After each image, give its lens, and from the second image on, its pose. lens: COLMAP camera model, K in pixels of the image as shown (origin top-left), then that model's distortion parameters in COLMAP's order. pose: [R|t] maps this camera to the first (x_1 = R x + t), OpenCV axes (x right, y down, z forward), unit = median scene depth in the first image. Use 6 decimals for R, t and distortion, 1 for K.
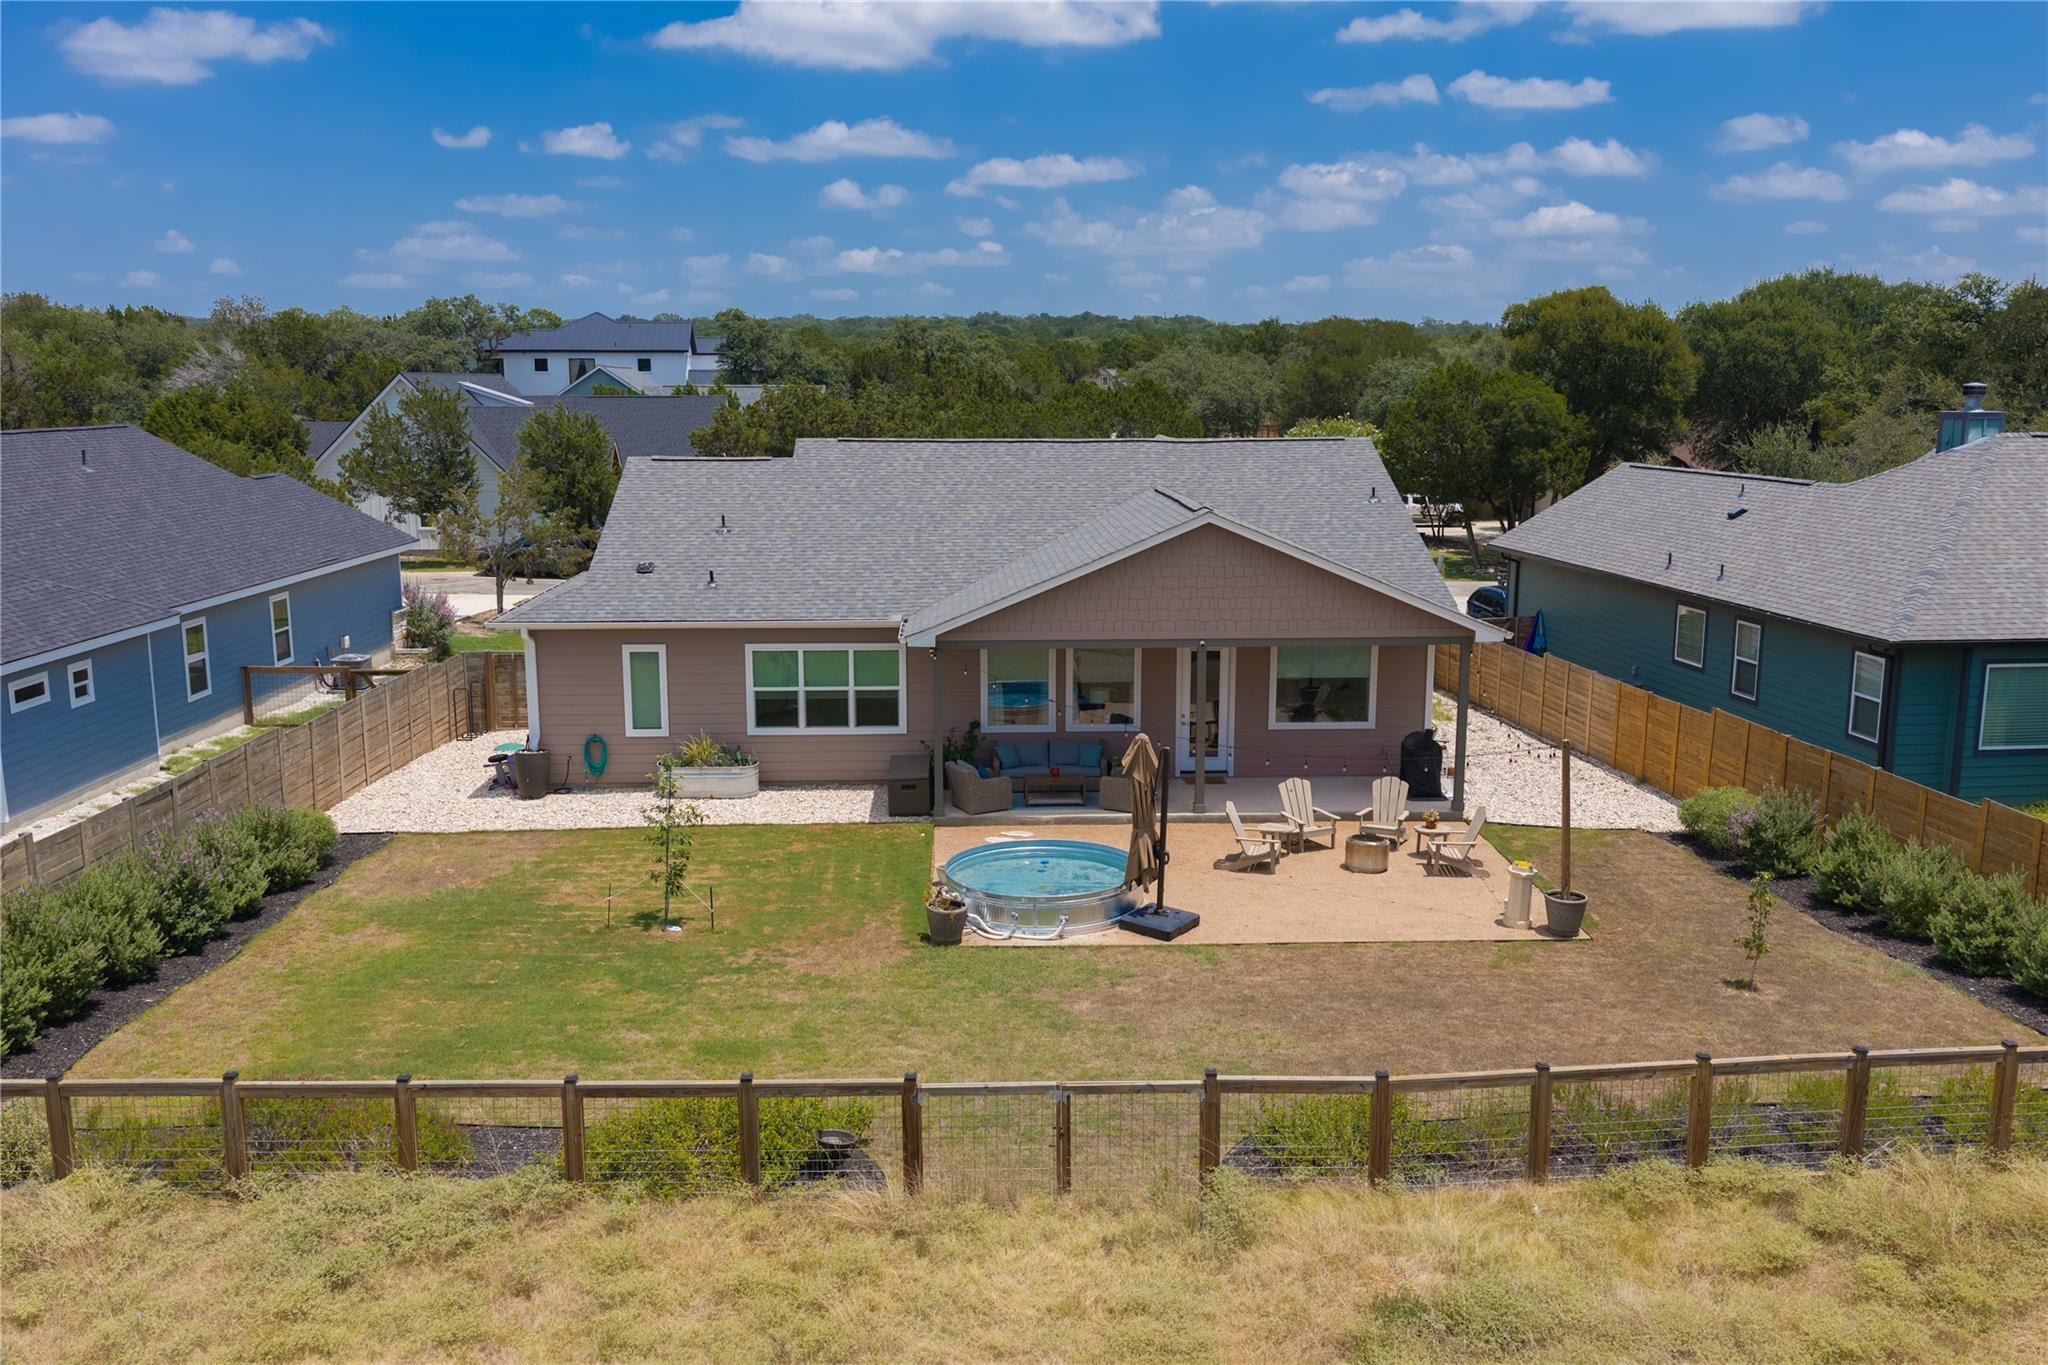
lens RADIAL K [[1722.5, 0, 1024.0], [0, 1722.5, 682.5], [0, 0, 1]] dist [0.006328, -0.003029]
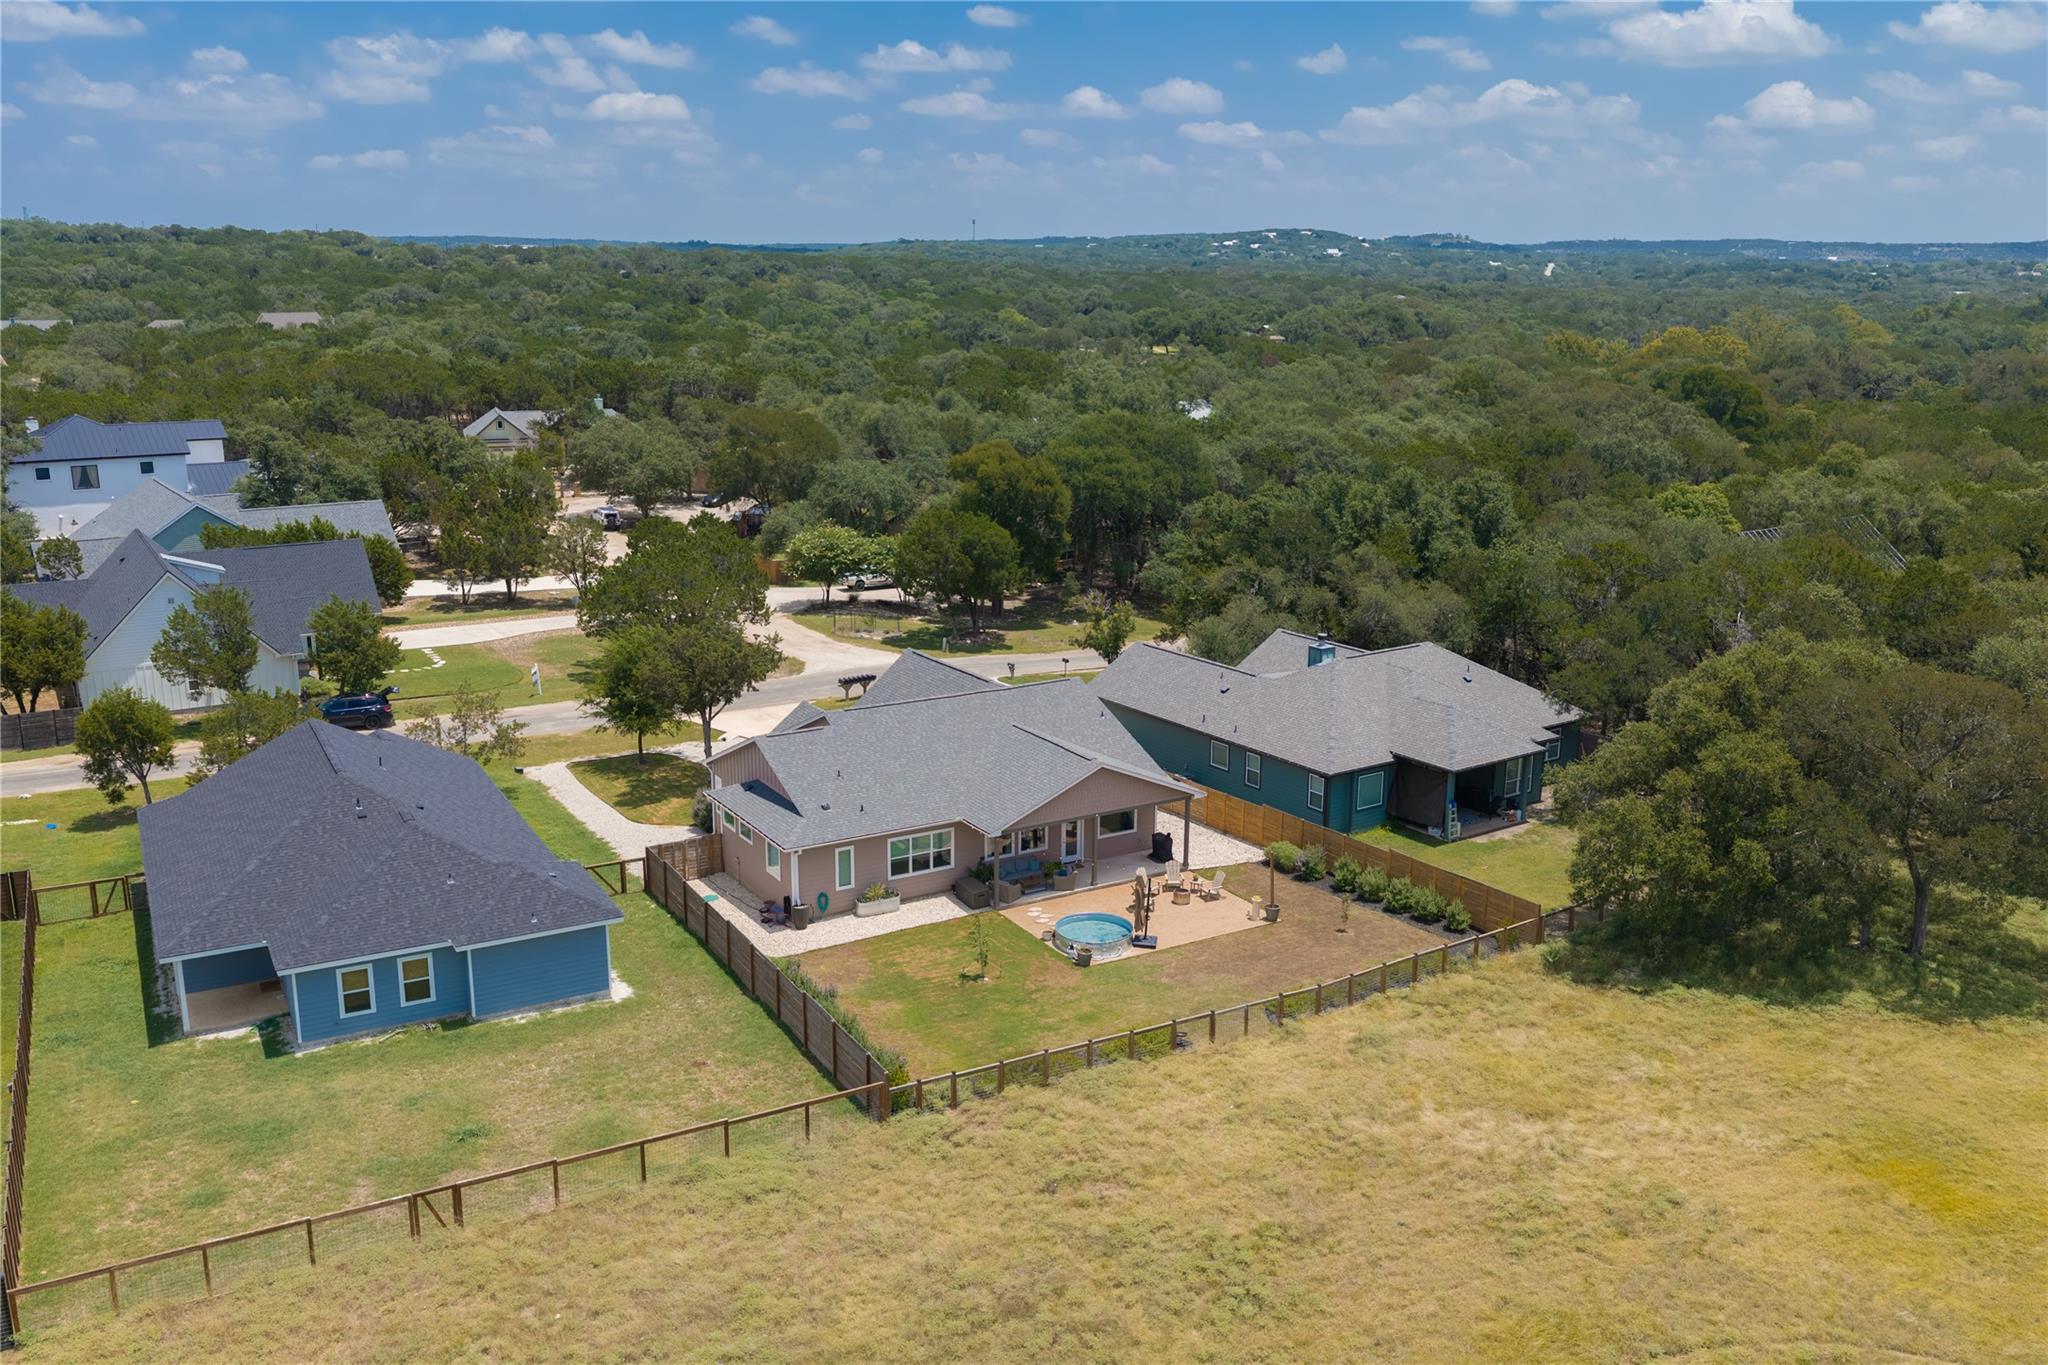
lens RADIAL K [[1686.9, 0, 1024.0], [0, 1686.9, 682.5], [0, 0, 1]] dist [0.007633, -0.004528]
pose [[0.885897, -0.110214, 0.450599, -1.032853], [0.081871, 0.993265, 0.081984, -0.413329], [-0.456600, -0.035738, 0.888954, -1.026691]]
